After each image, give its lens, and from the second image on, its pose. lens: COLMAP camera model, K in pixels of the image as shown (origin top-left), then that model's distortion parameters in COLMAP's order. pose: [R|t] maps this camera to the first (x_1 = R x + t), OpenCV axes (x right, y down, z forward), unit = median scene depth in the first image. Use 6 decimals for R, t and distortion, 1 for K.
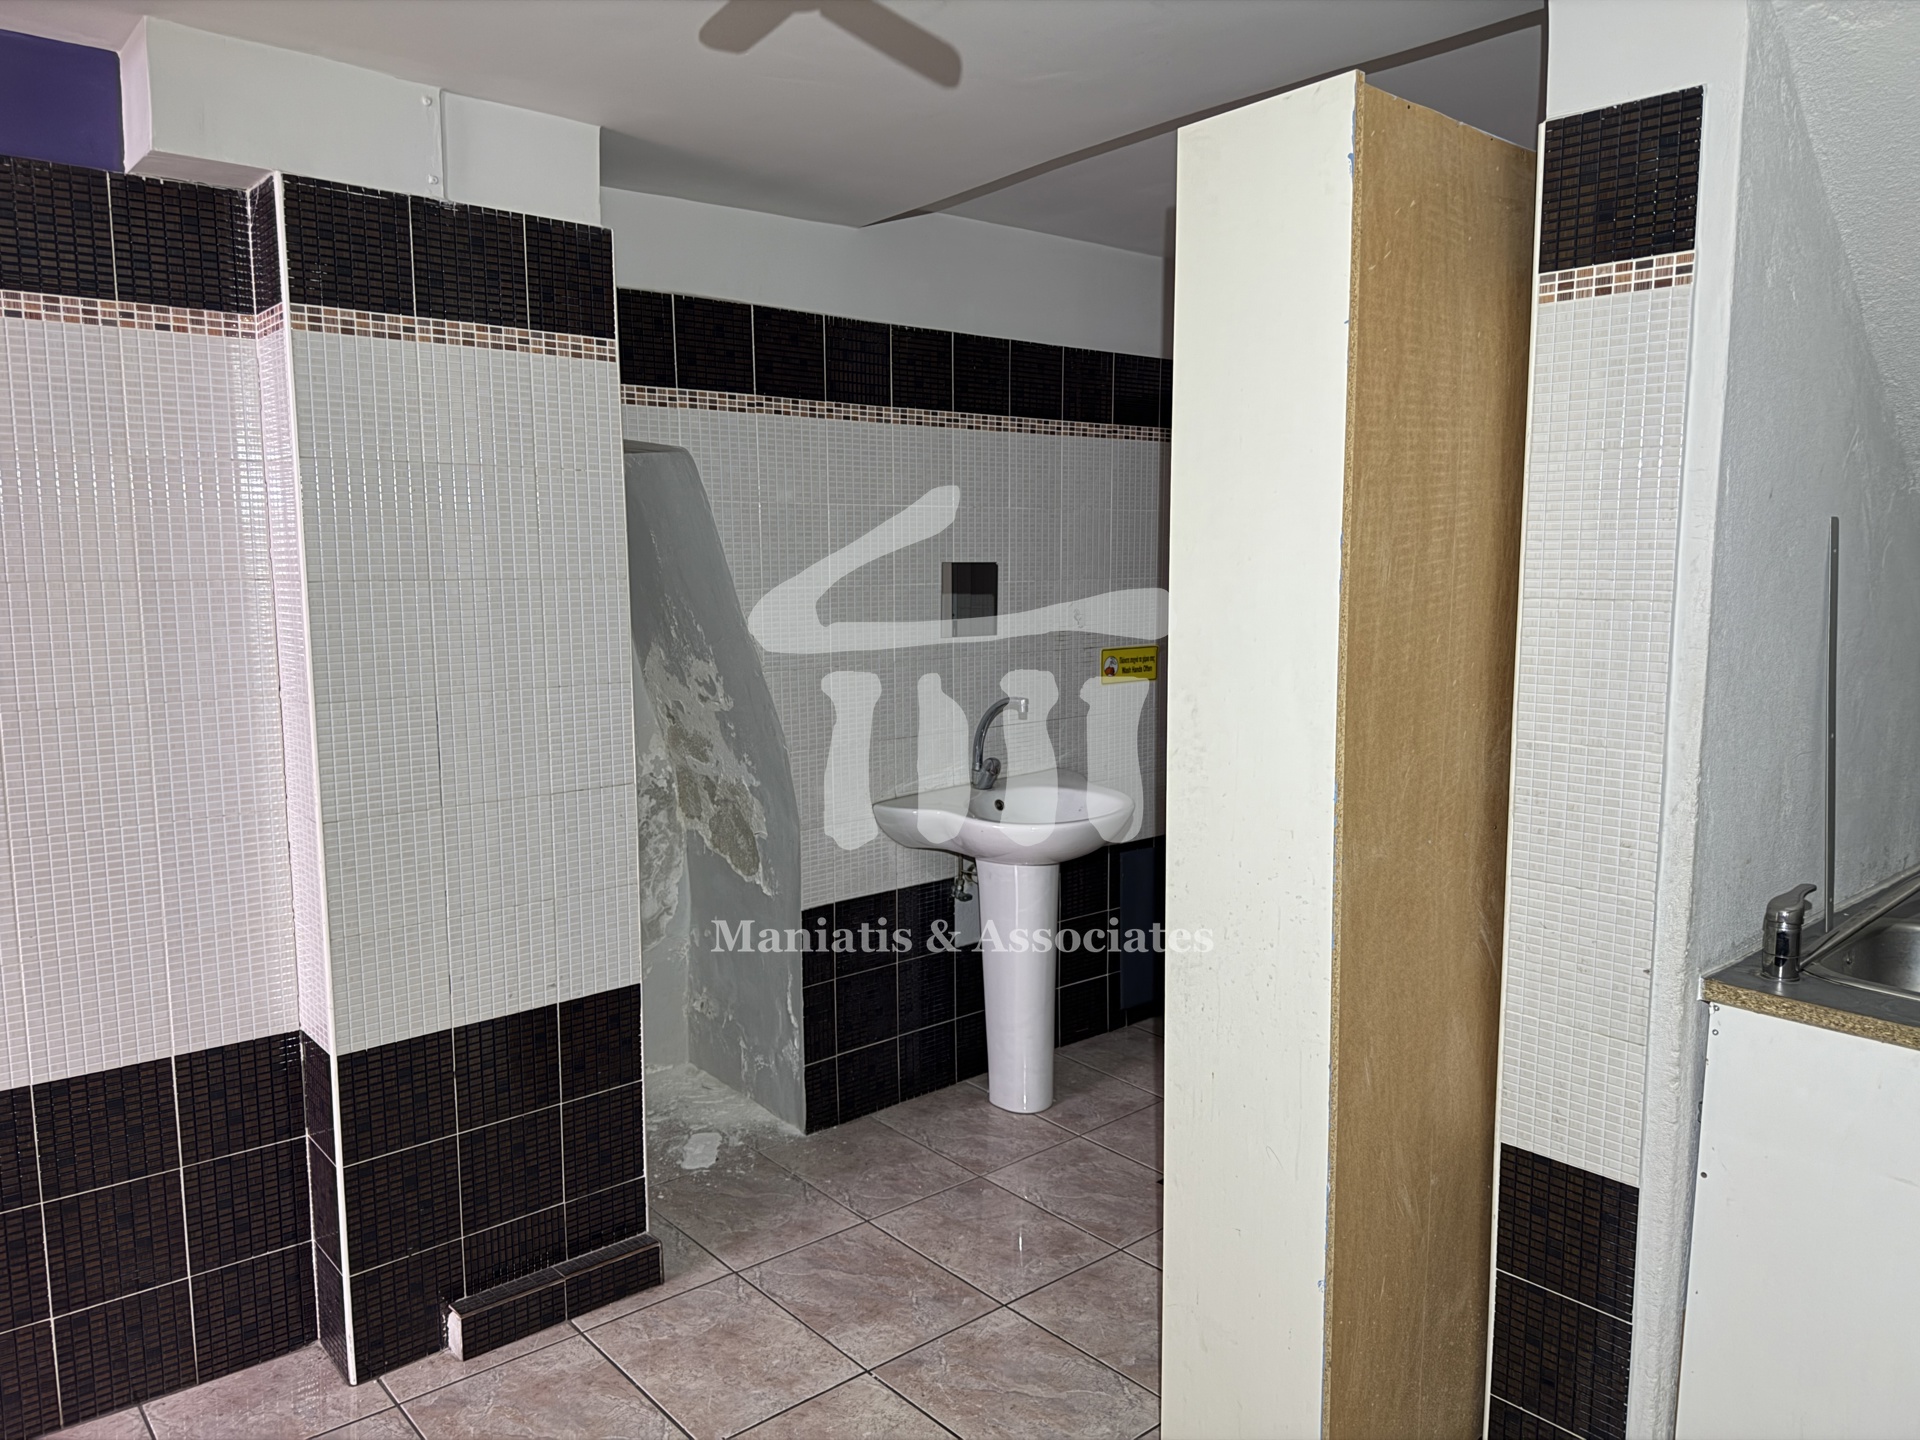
lens RADIAL K [[1348.8, 0, 960.2], [0, 1348.8, 718.3], [0, 0, 1]] dist [0.060896, -0.074047]
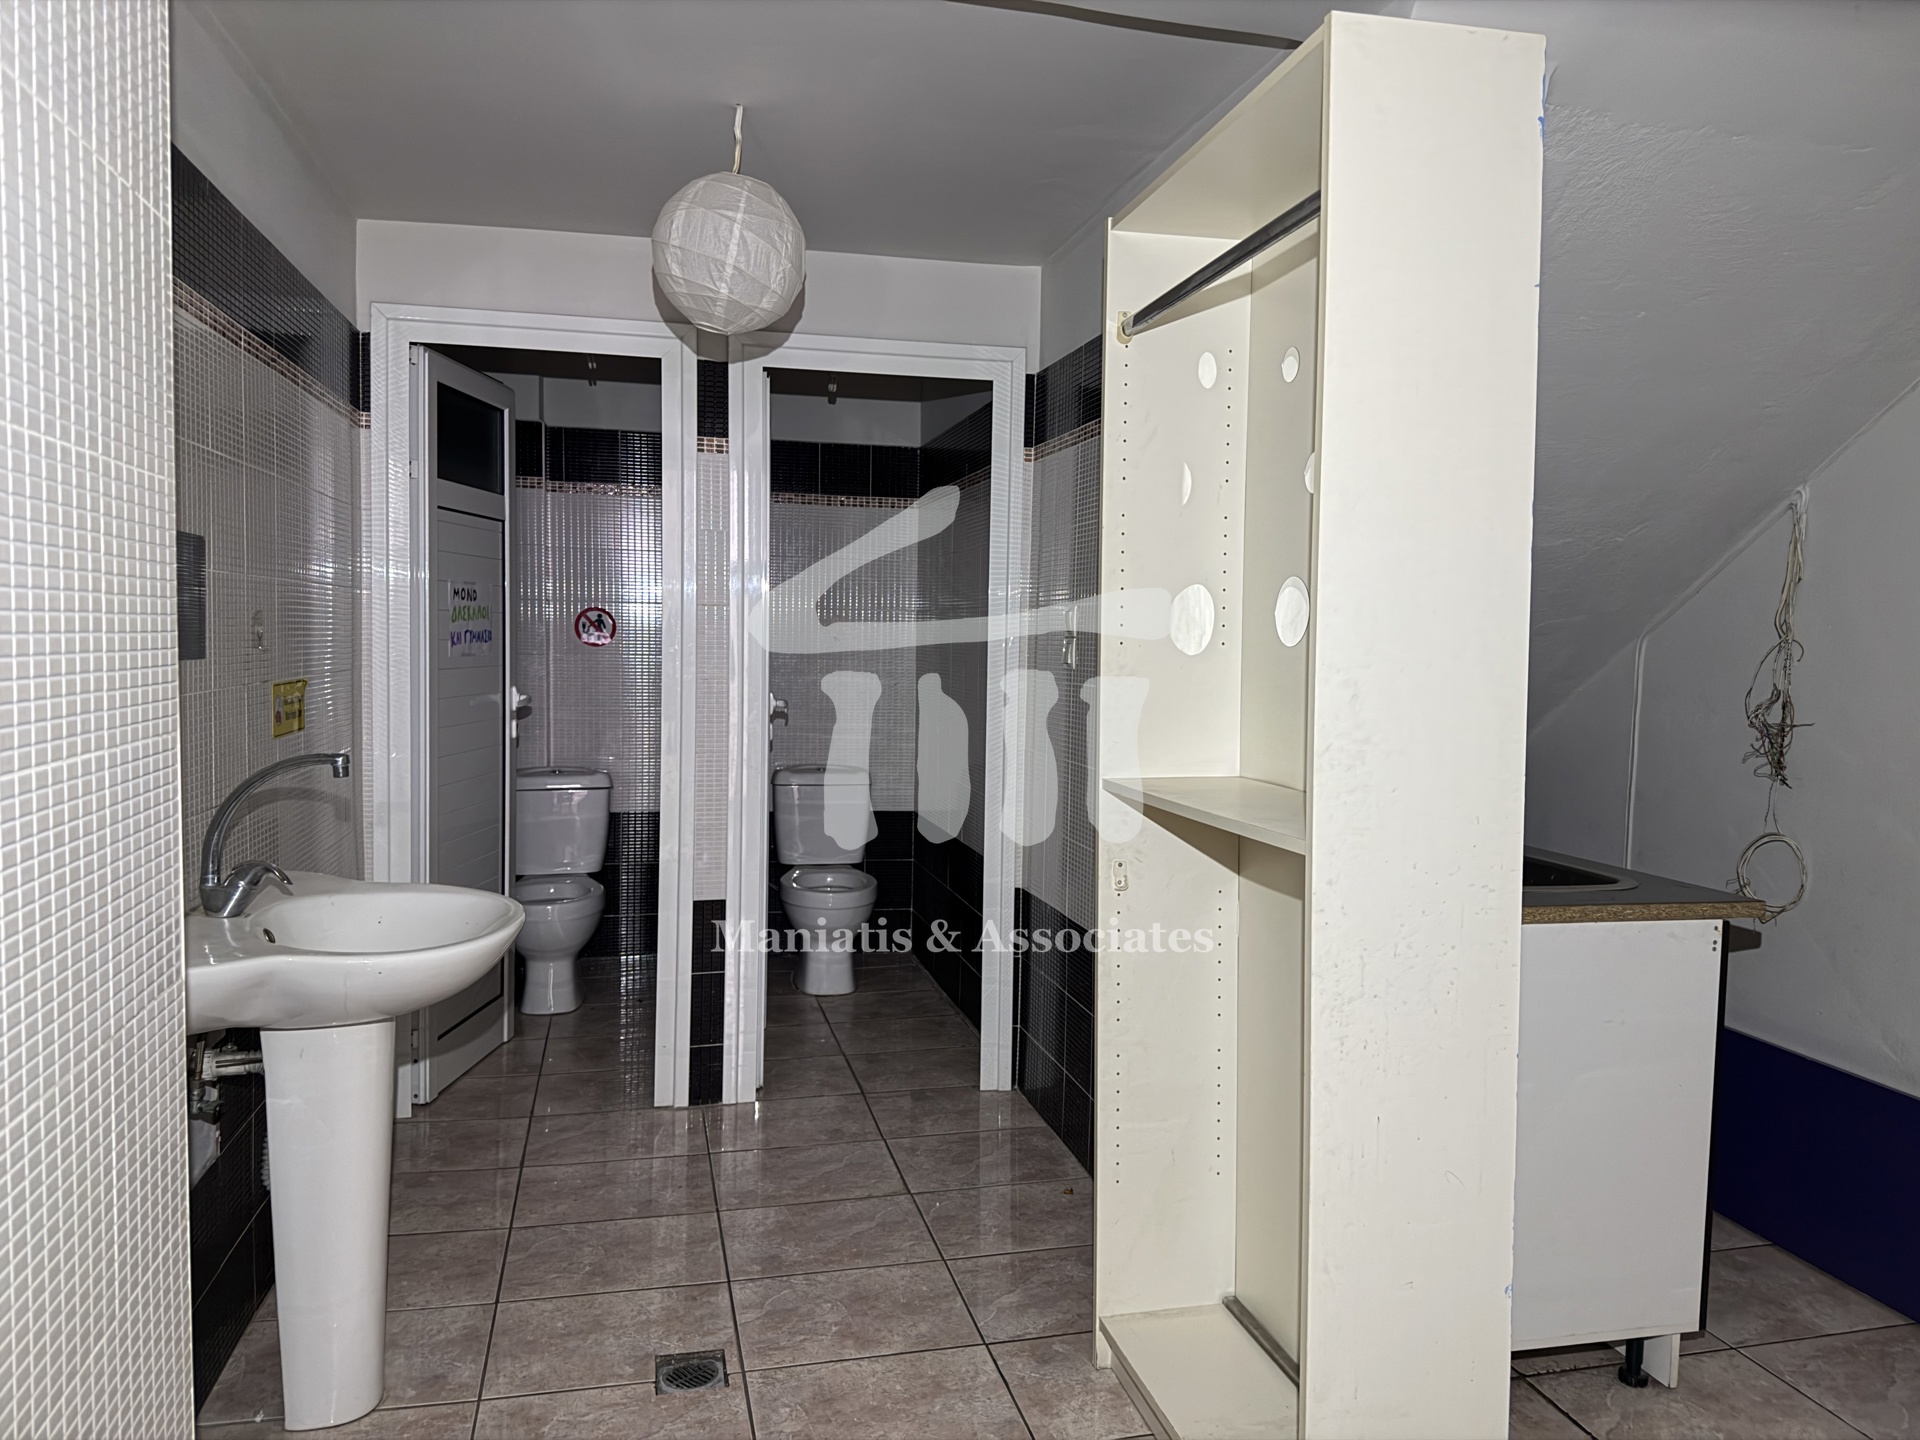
lens RADIAL K [[1348.8, 0, 959.8], [0, 1348.8, 708.0], [0, 0, 1]] dist [0.060896, -0.074047]
pose [[0.461184, -0.037876, 0.886496, -0.594694], [0.085608, 0.996327, -0.001967, -0.015675], [-0.883165, 0.076798, 0.462732, 0.701179]]
